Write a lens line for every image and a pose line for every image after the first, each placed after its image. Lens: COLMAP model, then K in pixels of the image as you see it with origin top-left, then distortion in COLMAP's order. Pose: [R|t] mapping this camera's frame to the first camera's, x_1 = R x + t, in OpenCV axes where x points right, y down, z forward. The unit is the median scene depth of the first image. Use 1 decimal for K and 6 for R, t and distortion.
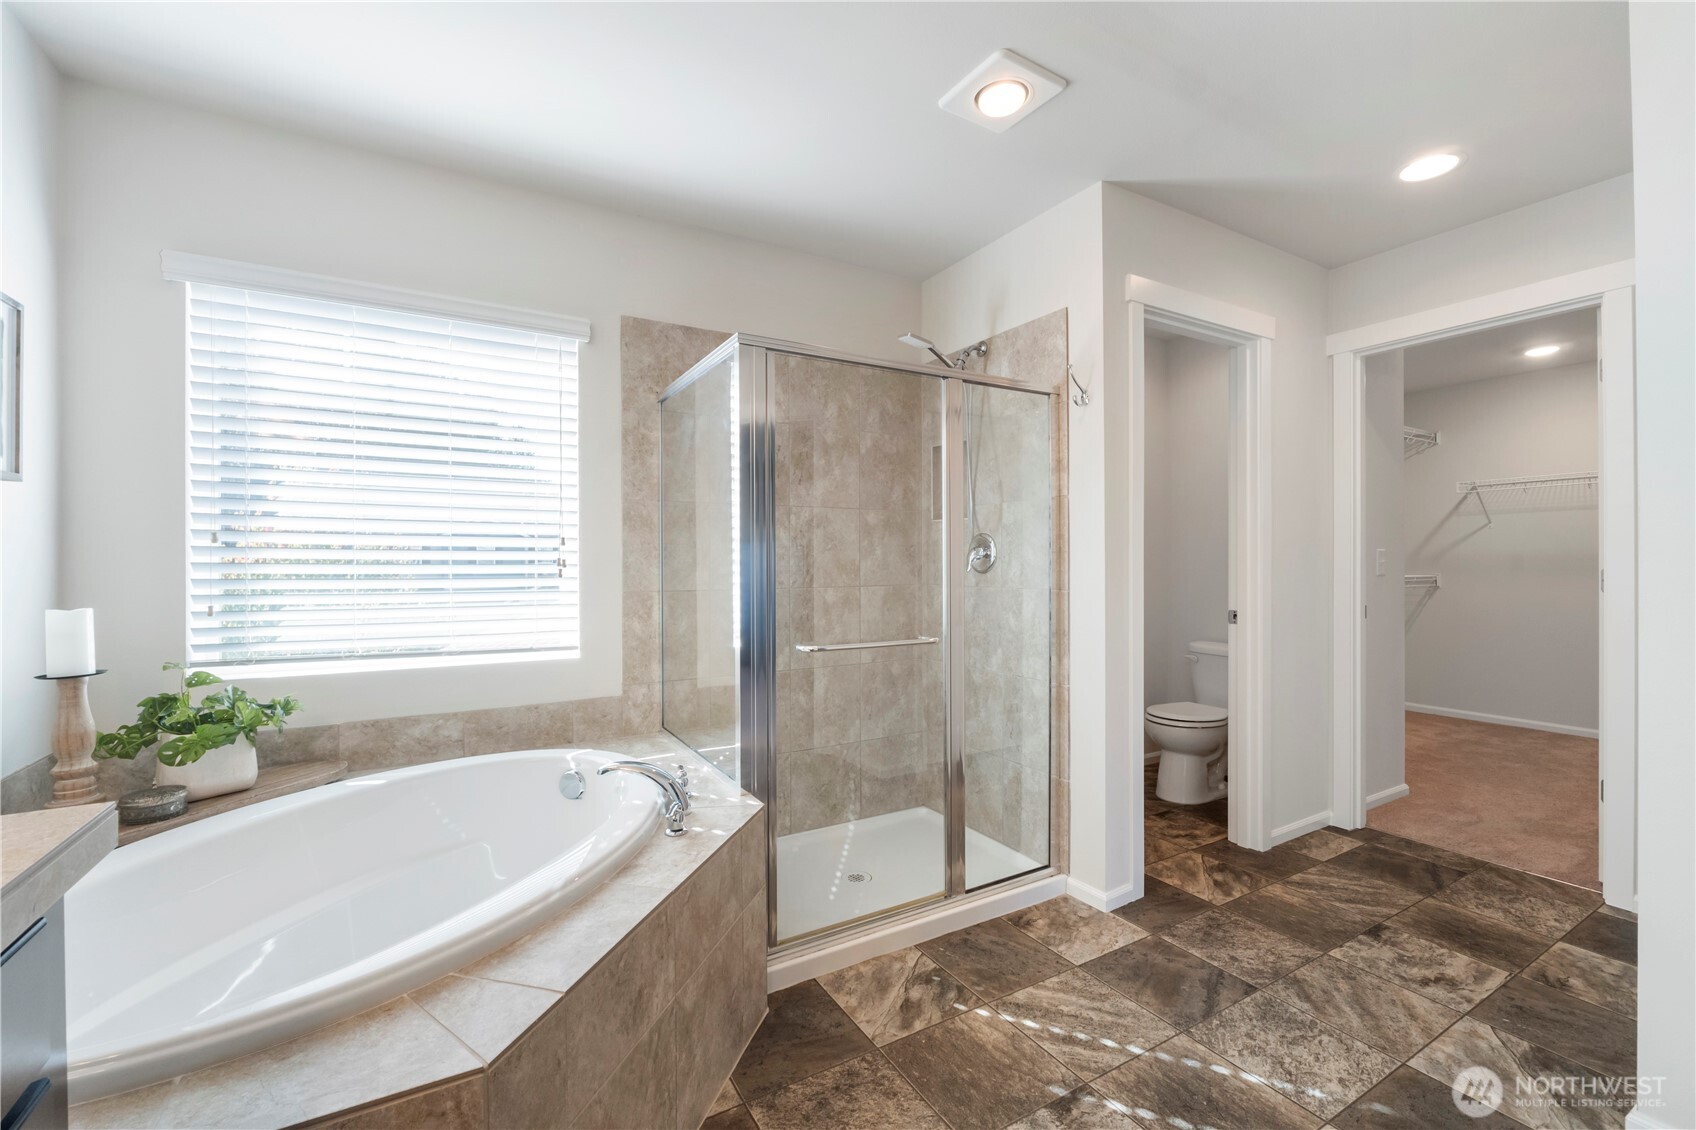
lens RADIAL K [[706.6, 0, 842.8], [0, 706.6, 563.1], [0, 0, 1]] dist [-0.008127, -0.000411]
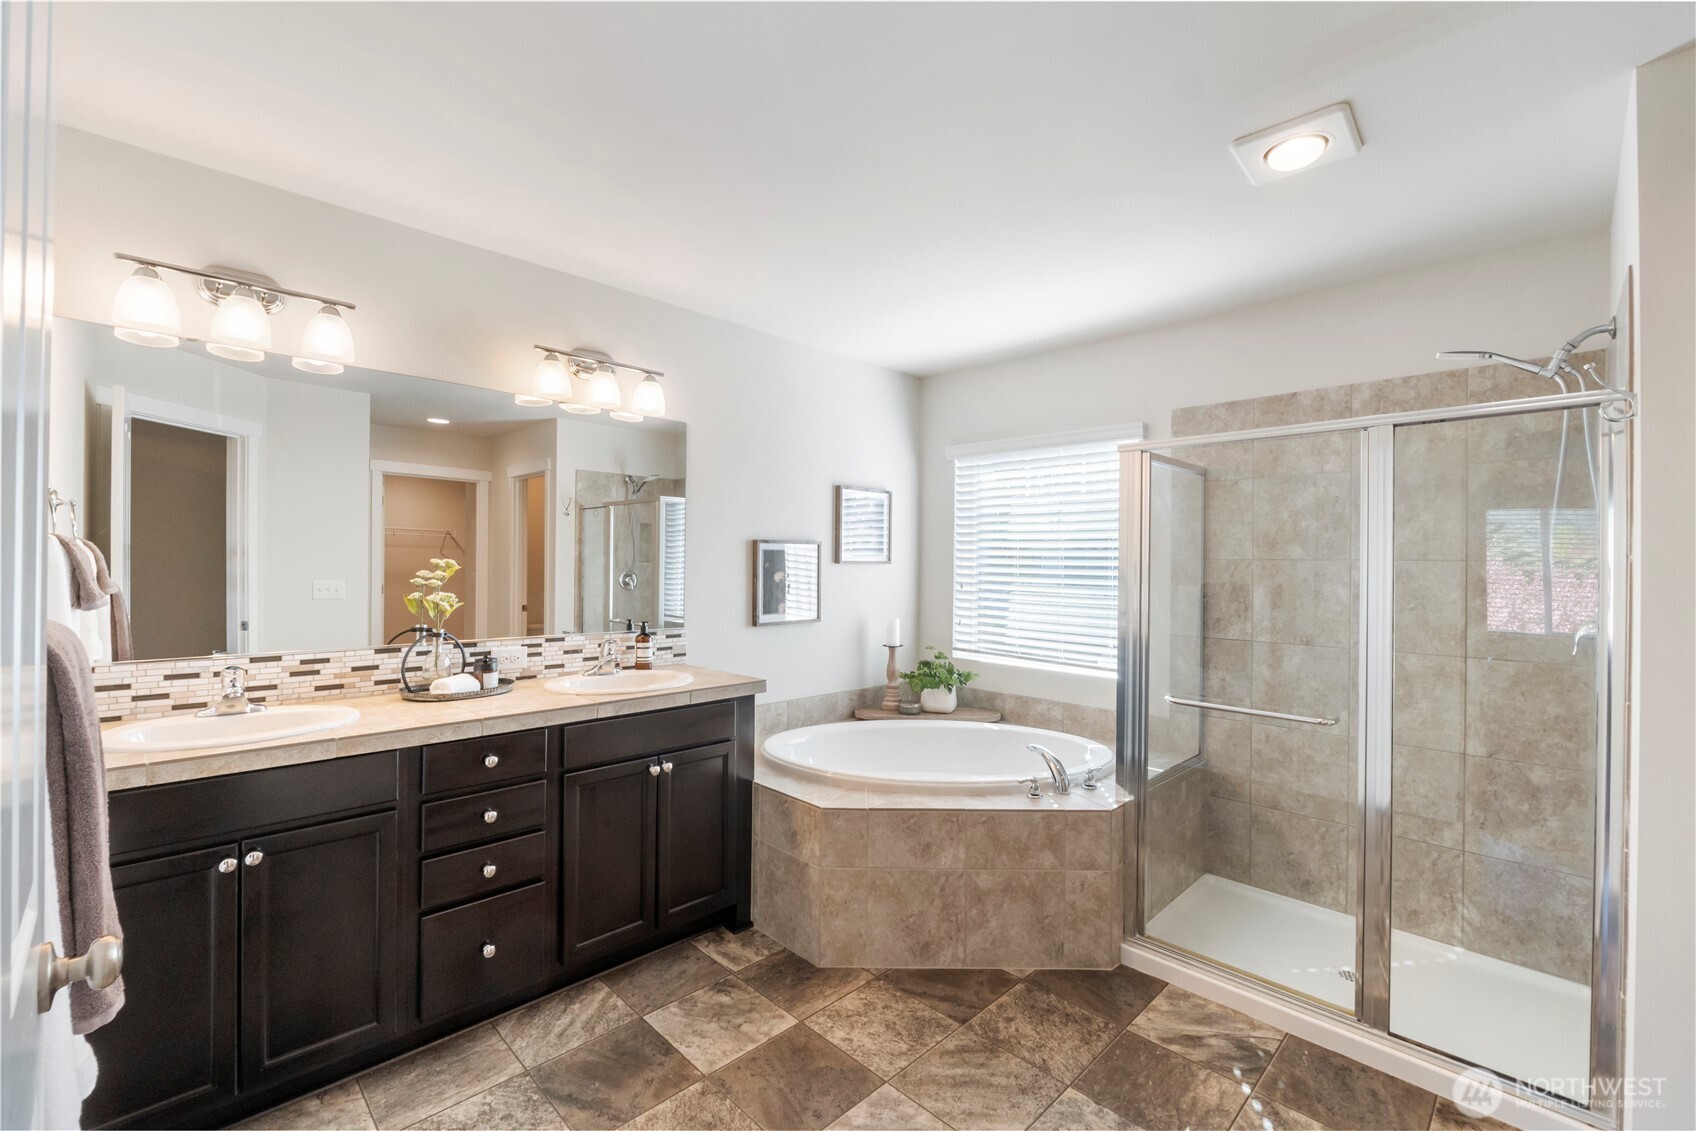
lens RADIAL K [[706.6, 0, 842.1], [0, 706.6, 566.3], [0, 0, 1]] dist [-0.008127, -0.000411]
pose [[0.247340, 0.007474, -0.968900, 0.959406], [-0.017967, 0.999834, 0.003126, -0.092809], [0.968762, 0.016635, 0.247433, 0.182489]]
